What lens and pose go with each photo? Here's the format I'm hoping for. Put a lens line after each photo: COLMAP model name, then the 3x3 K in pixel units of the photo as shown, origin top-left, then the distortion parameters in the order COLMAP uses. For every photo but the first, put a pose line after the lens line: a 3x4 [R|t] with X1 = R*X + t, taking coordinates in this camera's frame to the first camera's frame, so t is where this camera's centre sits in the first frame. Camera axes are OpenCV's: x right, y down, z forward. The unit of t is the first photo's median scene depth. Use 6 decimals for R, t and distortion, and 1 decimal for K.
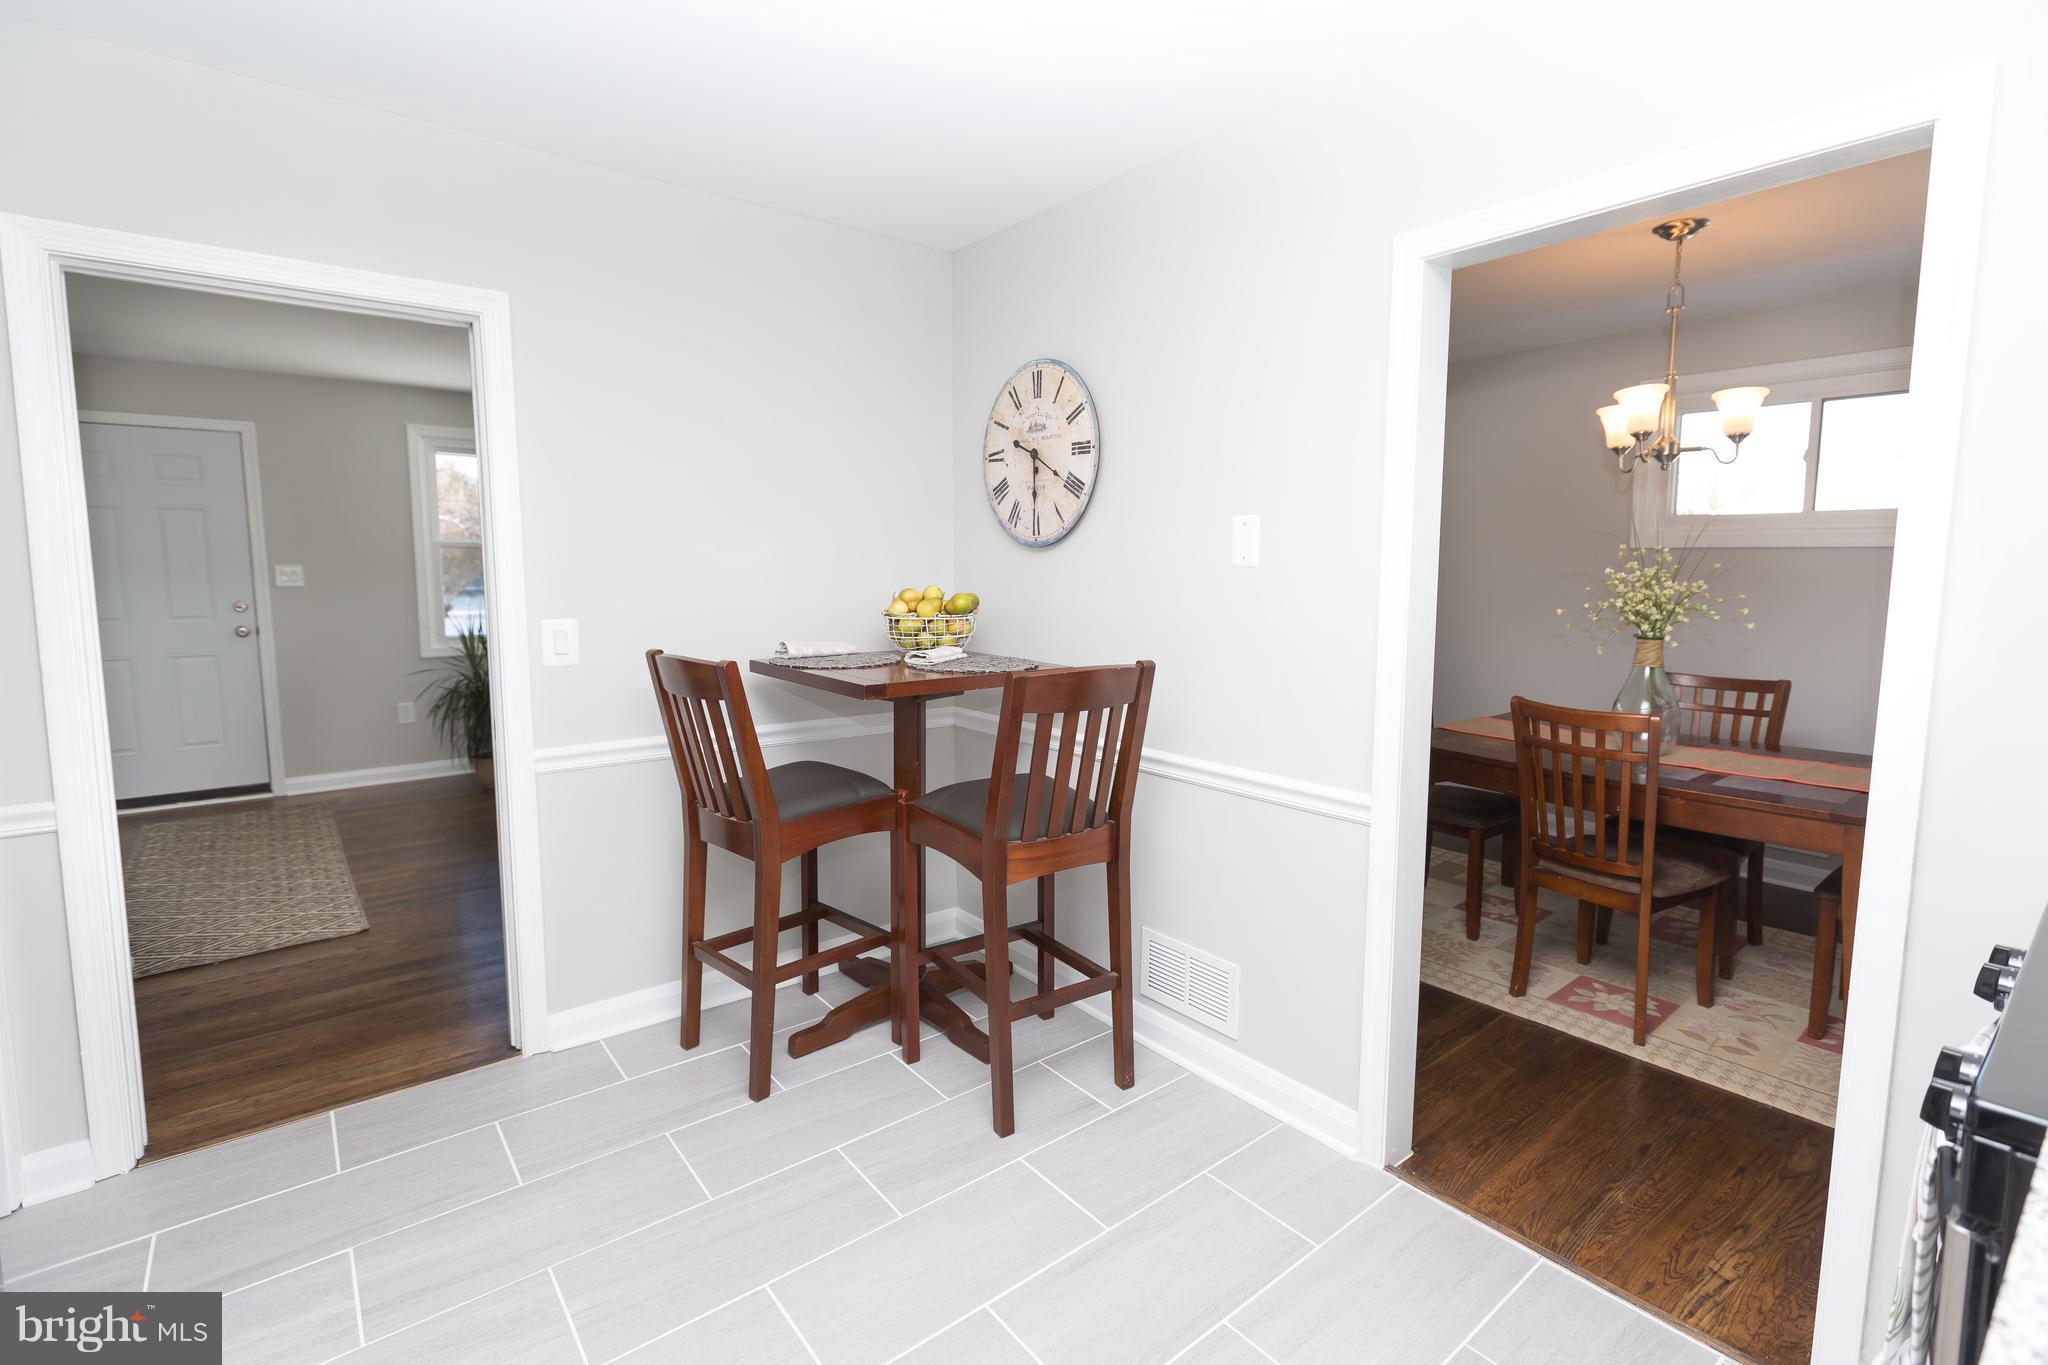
lens RADIAL K [[929.8, 0, 1022.3], [0, 929.8, 663.6], [0, 0, 1]] dist [0.004289, -0.000784]
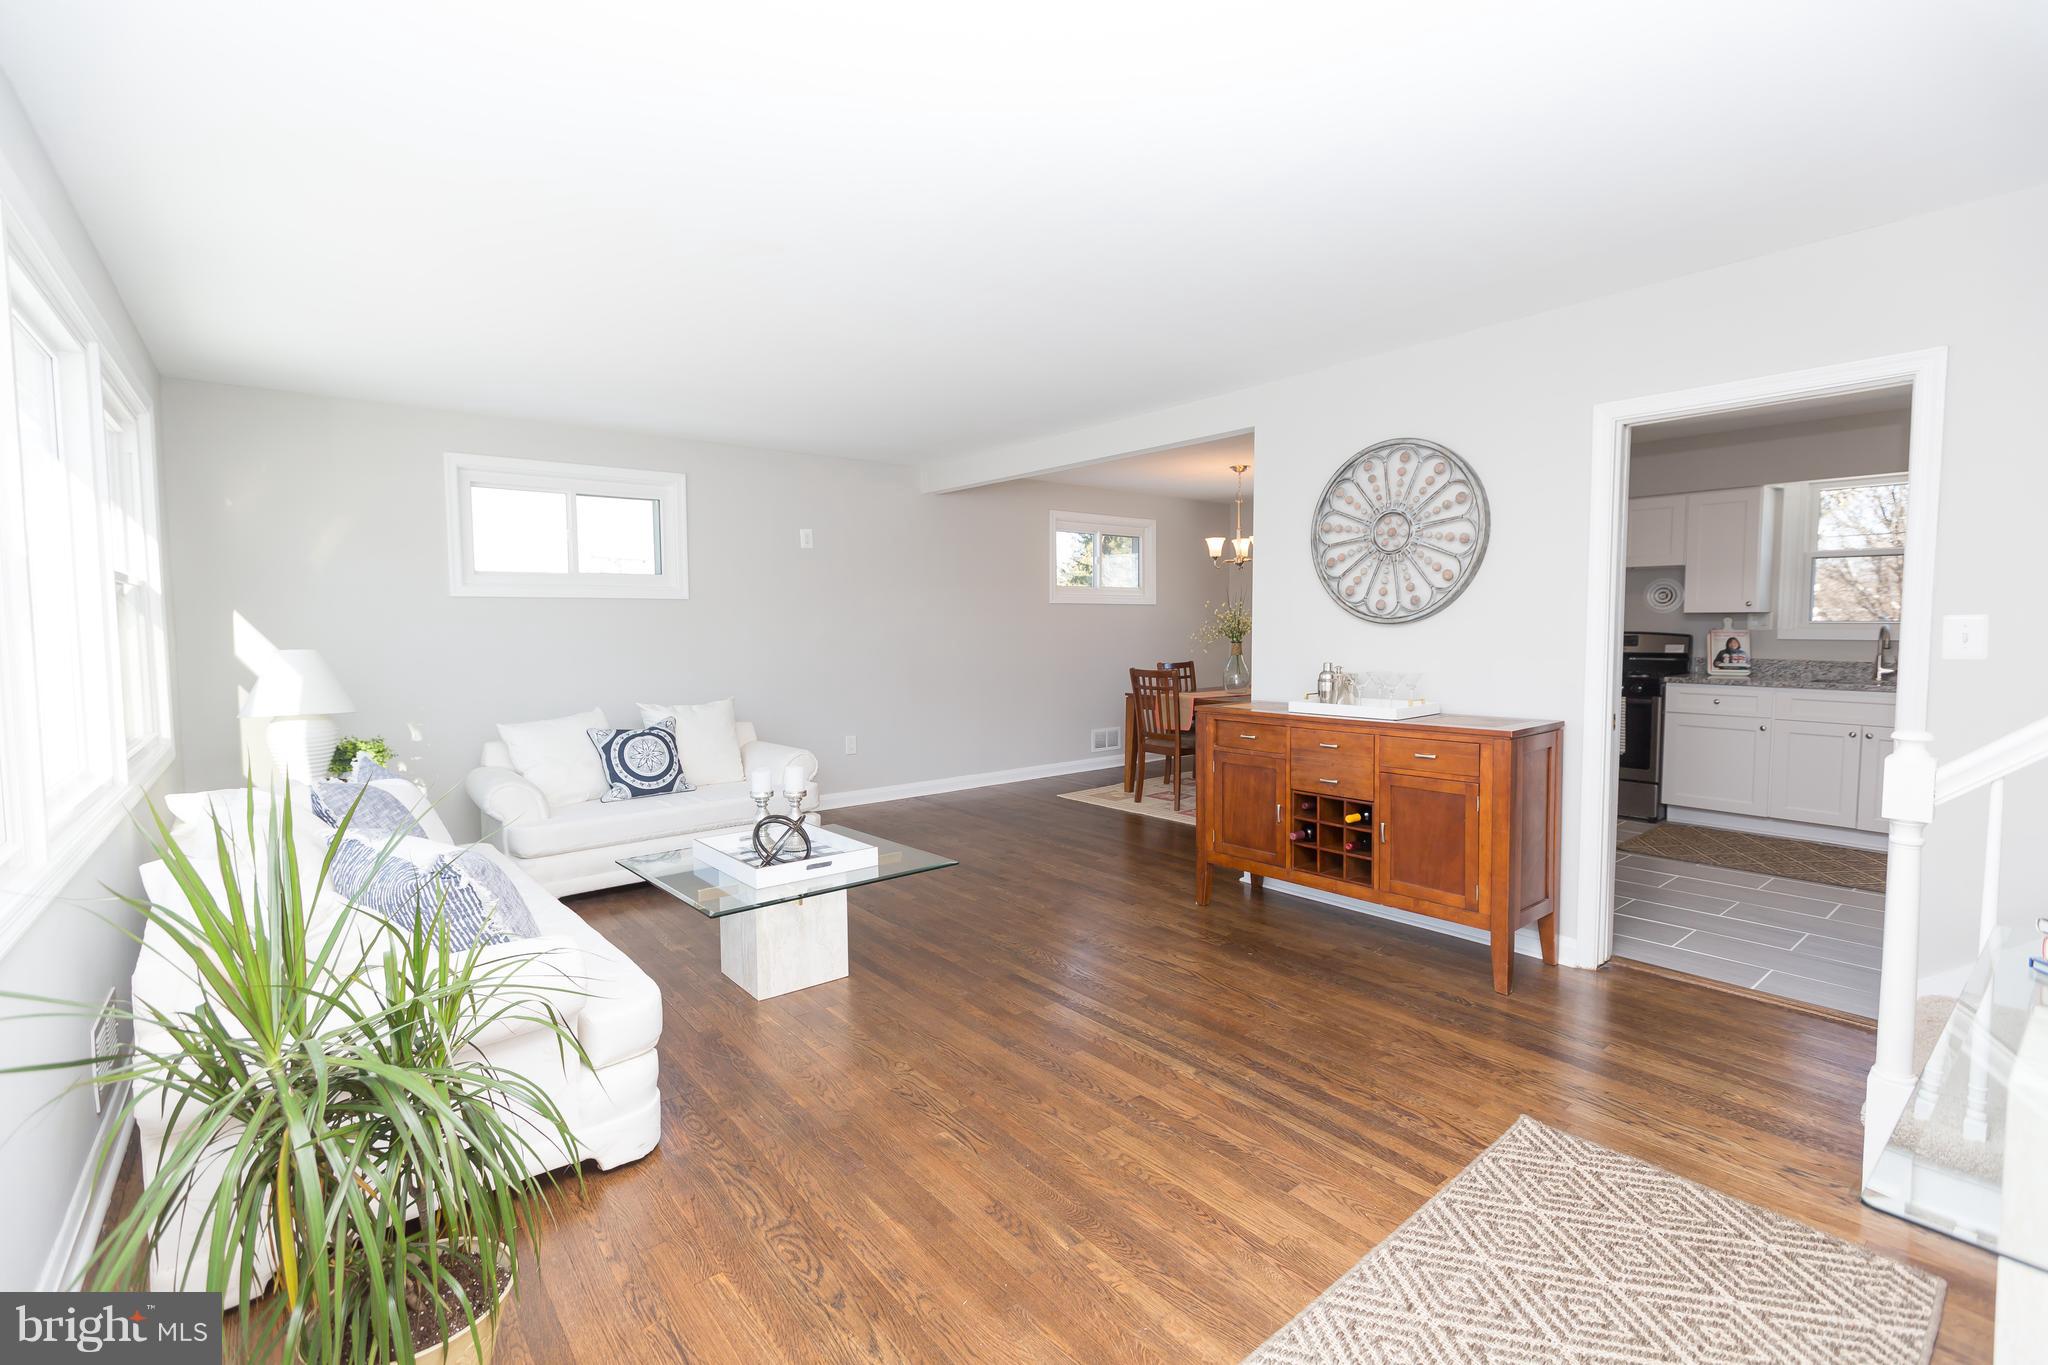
lens RADIAL K [[929.8, 0, 1016.3], [0, 929.8, 681.3], [0, 0, 1]] dist [0.004289, -0.000784]
pose [[-0.011204, -0.069099, 0.997547, -0.918678], [0.108320, 0.991655, 0.069907, -0.086654], [-0.994053, 0.108838, -0.003625, 0.899188]]
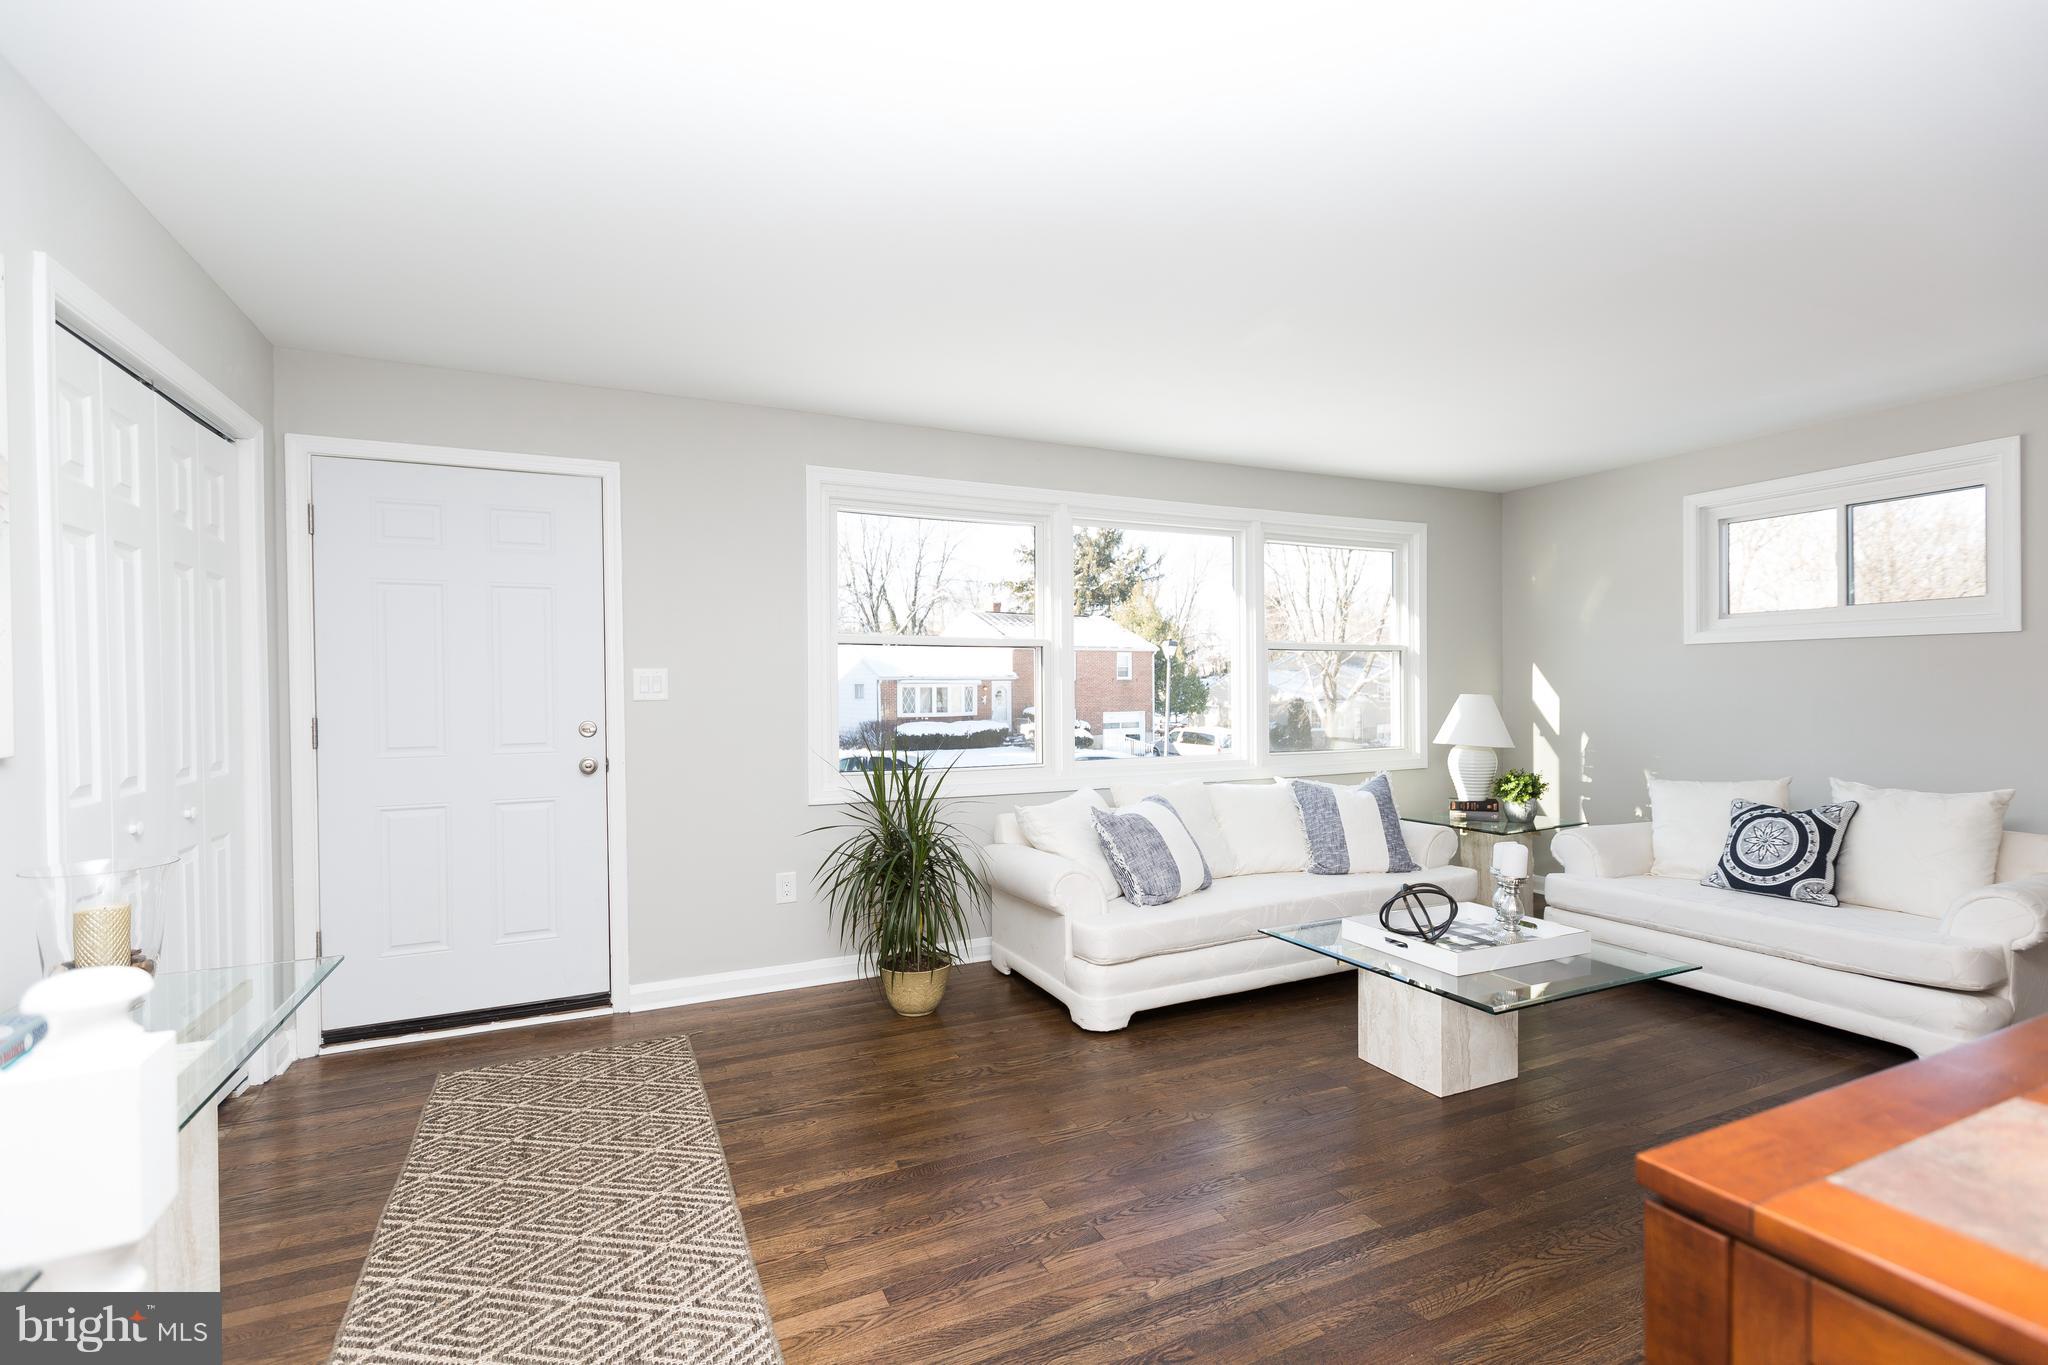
lens RADIAL K [[929.8, 0, 1026.0], [0, 929.8, 698.1], [0, 0, 1]] dist [0.004289, -0.000784]
pose [[0.969091, -0.010142, -0.246496, -0.354830], [-0.012026, 0.996025, -0.088260, -0.026923], [0.246411, 0.088497, 0.965117, 0.414490]]
